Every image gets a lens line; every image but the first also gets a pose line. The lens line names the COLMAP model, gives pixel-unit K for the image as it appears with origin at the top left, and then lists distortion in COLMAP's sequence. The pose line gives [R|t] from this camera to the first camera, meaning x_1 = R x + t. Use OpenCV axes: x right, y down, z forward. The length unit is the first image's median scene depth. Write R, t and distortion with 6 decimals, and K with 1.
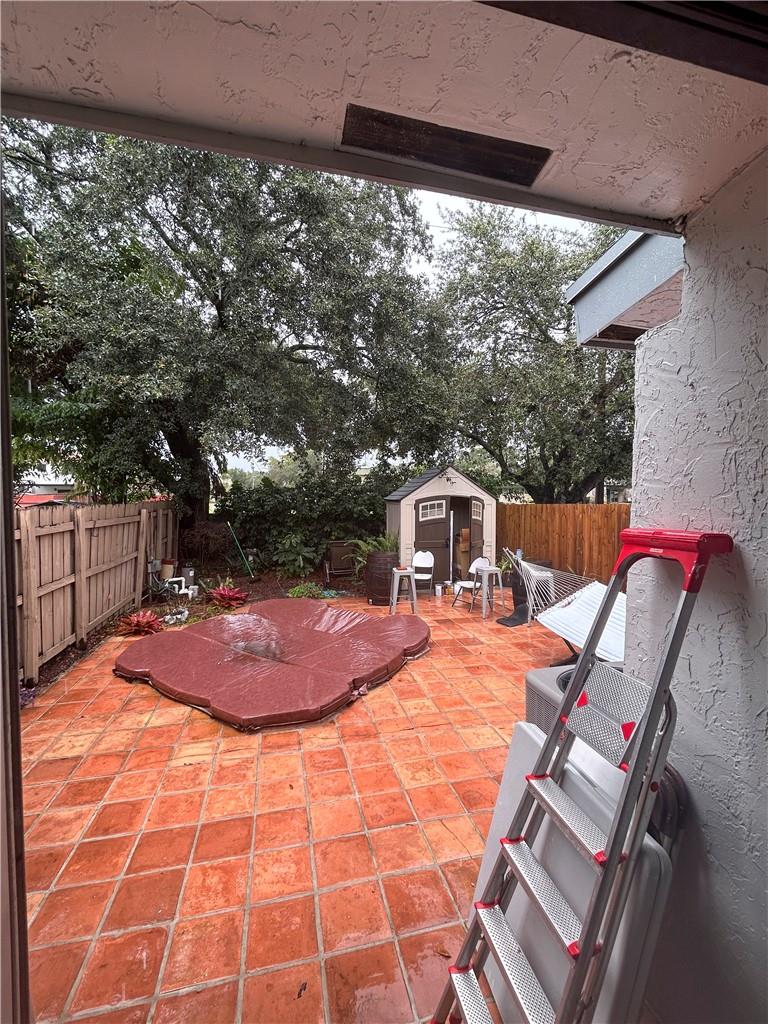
lens RADIAL K [[438.4, 0, 385.5], [0, 438.4, 513.5], [0, 0, 1]] dist [0.003713, -0.000353]
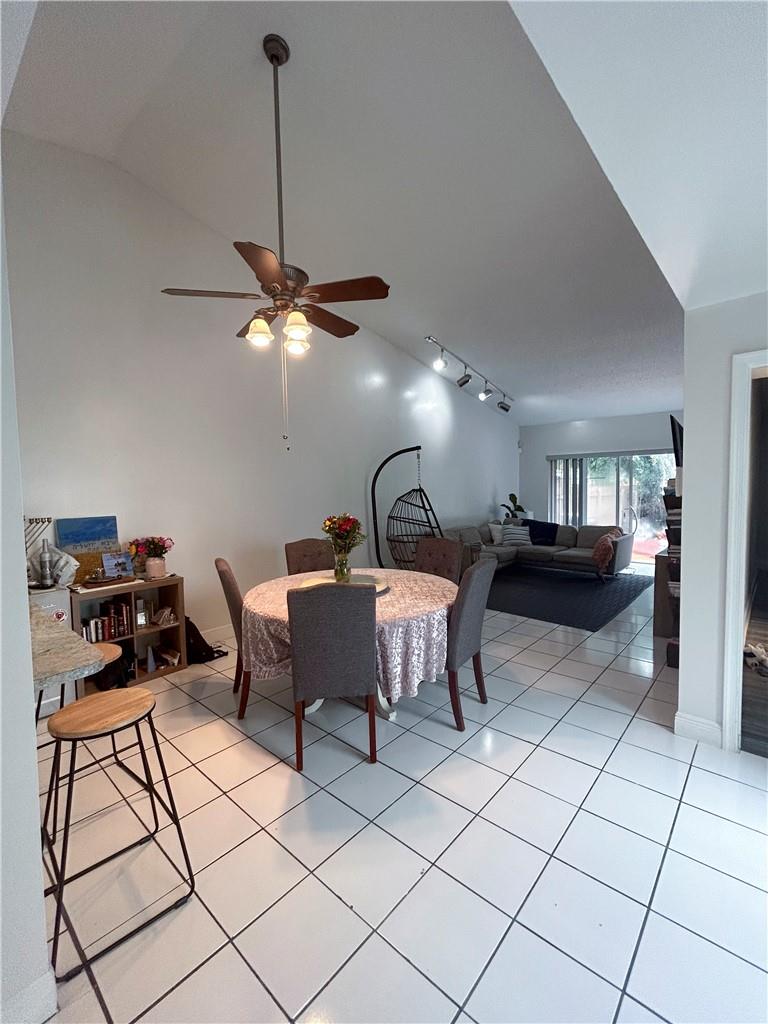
lens RADIAL K [[438.4, 0, 379.7], [0, 438.4, 517.1], [0, 0, 1]] dist [0.003713, -0.000353]
pose [[0.562886, 0.046713, -0.825213, 0.339192], [-0.017422, 0.998850, 0.044659, 0.033935], [0.826351, -0.010761, 0.563053, -0.729323]]
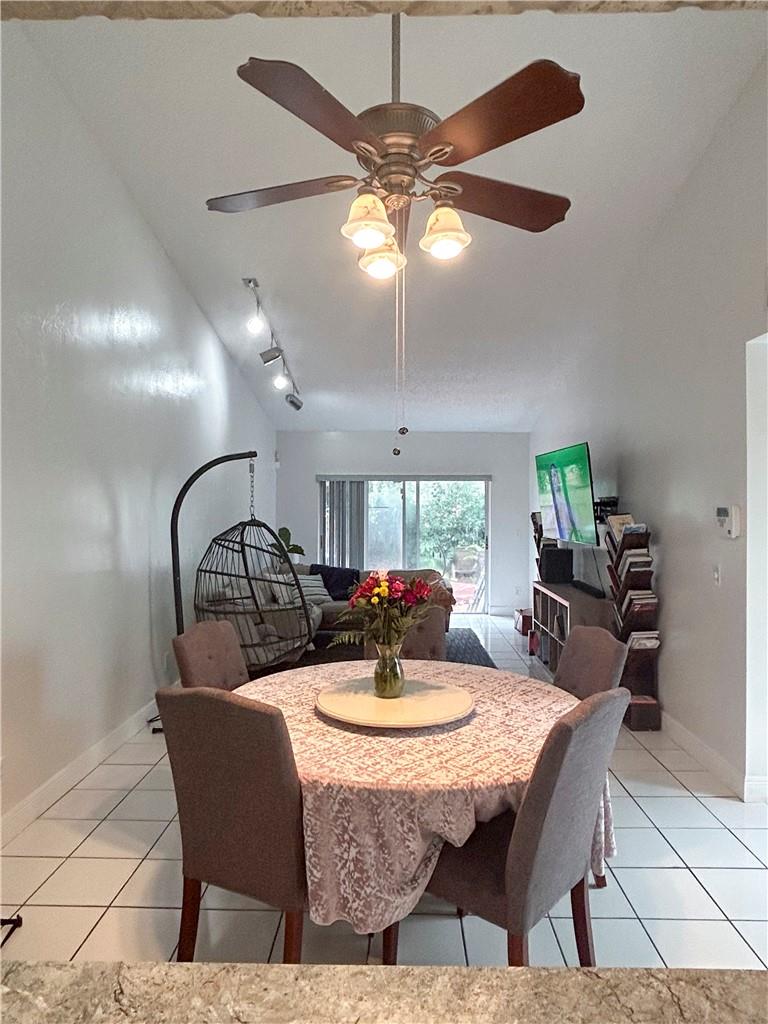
lens RADIAL K [[639.0, 0, 383.4], [0, 639.0, 508.4], [0, 0, 1]] dist [-0.005217, -0.001515]
pose [[0.966105, 0.002108, -0.258140, 0.142236], [-0.013933, 0.998935, -0.043990, 0.032299], [0.257772, 0.046096, 0.965106, -0.817388]]
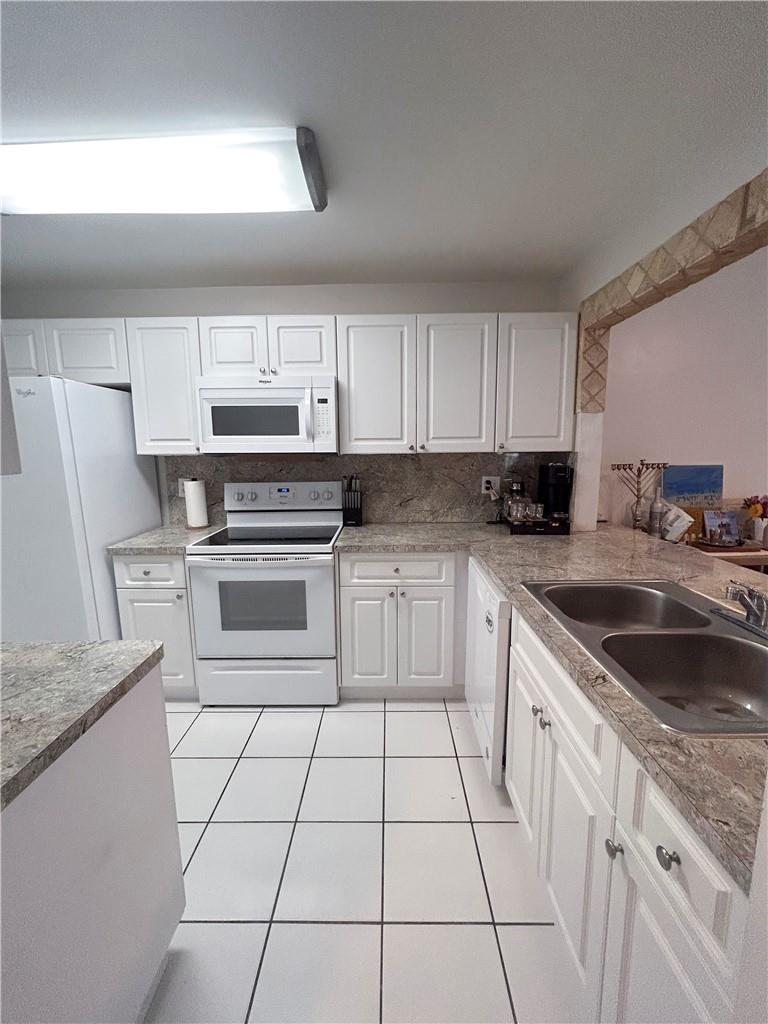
lens RADIAL K [[413.6, 0, 387.3], [0, 413.6, 508.8], [0, 0, 1]] dist [0.002186, 0.000285]
pose [[-0.247996, 0.143804, -0.958029, 0.242611], [-0.036132, 0.986860, 0.157485, 0.046074], [0.968087, 0.073671, -0.239541, -0.849988]]
